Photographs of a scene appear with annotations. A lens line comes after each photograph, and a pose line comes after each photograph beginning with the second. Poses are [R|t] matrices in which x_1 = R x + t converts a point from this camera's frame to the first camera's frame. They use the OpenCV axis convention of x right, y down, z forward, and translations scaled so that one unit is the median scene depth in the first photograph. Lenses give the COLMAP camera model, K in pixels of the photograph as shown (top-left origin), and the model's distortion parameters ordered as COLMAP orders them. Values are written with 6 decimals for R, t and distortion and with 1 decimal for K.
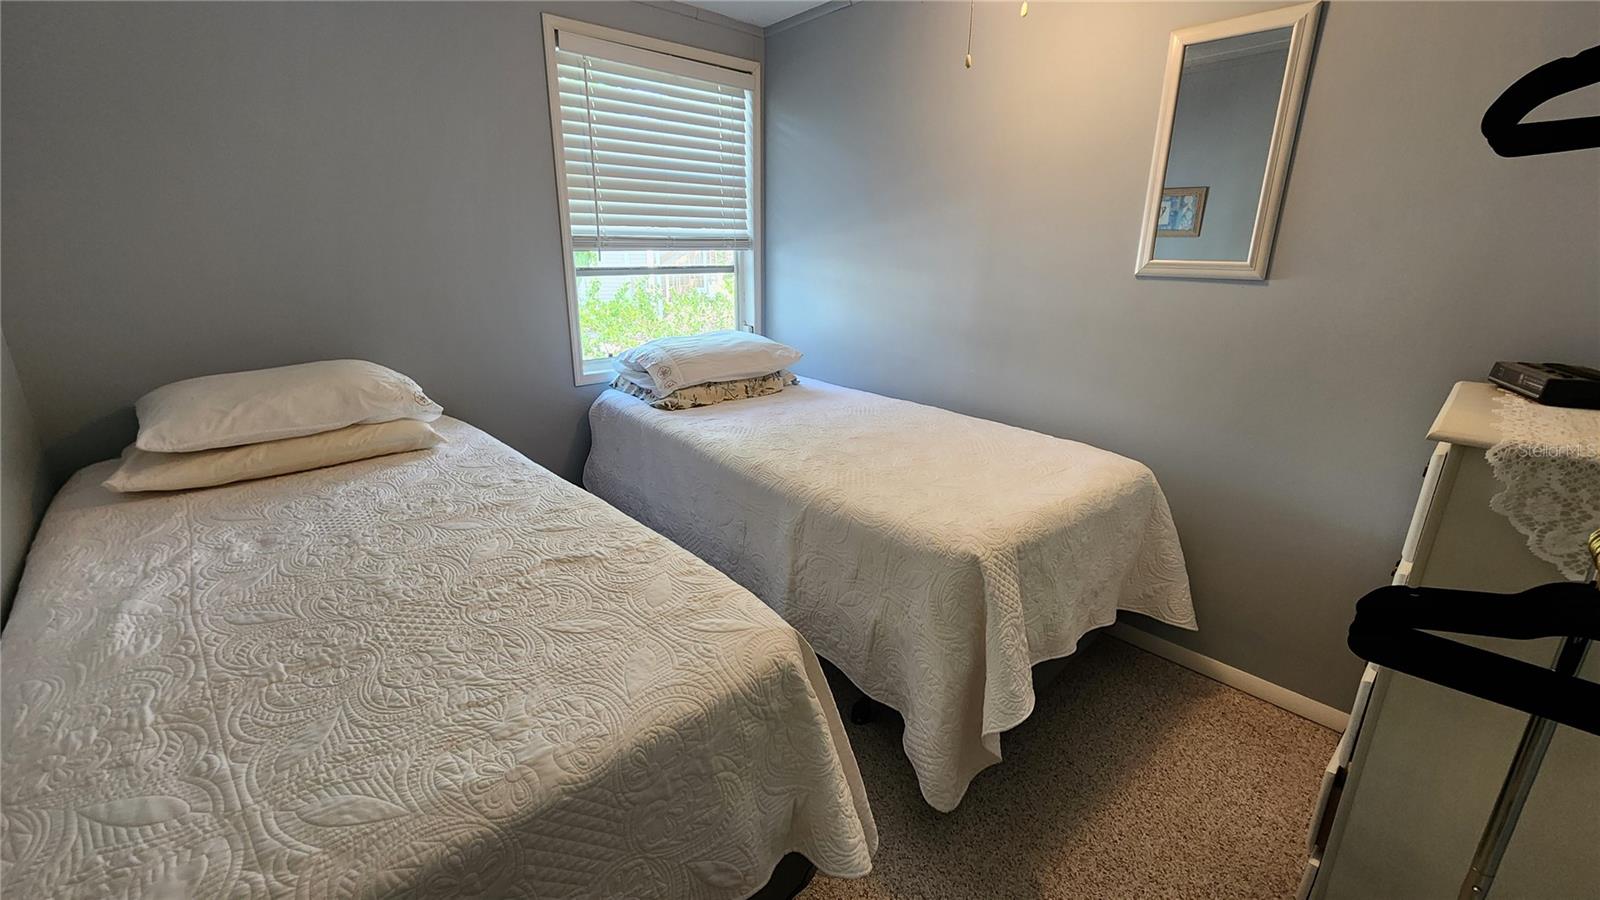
lens RADIAL K [[655.9, 0, 810.0], [0, 655.9, 449.3], [0, 0, 1]] dist [-0.001049, -0.000120]
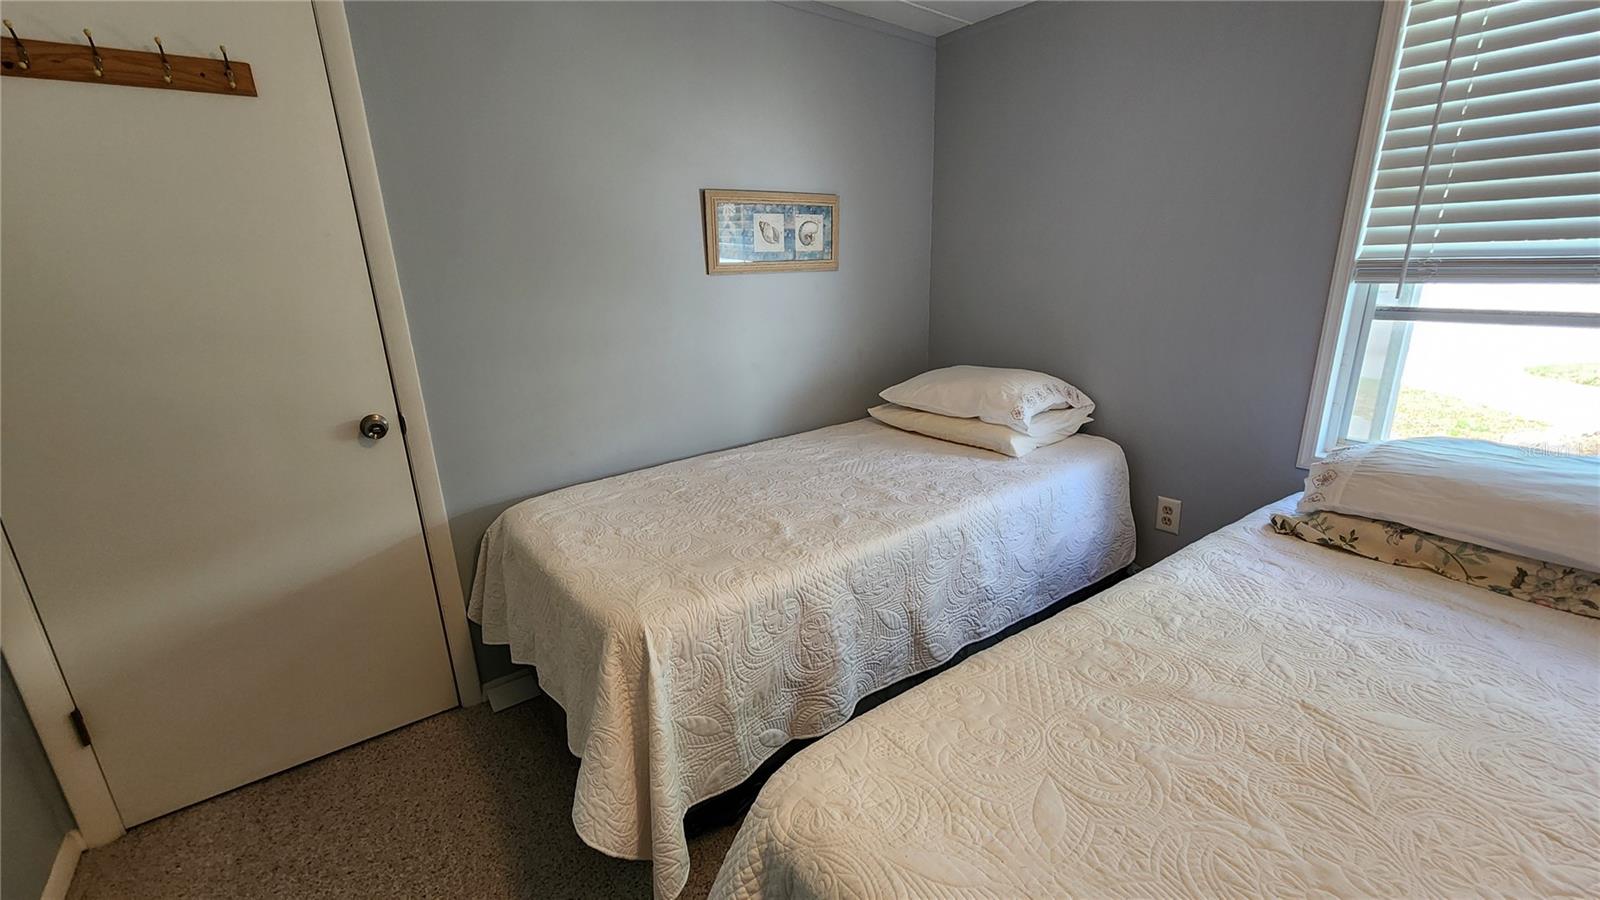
lens RADIAL K [[655.9, 0, 810.0], [0, 655.9, 449.3], [0, 0, 1]] dist [-0.001049, -0.000120]
pose [[-0.110822, 0.258908, -0.959523, 0.422550], [-0.275263, 0.919704, 0.279955, -0.183118], [0.954960, 0.295146, -0.030656, 0.545945]]
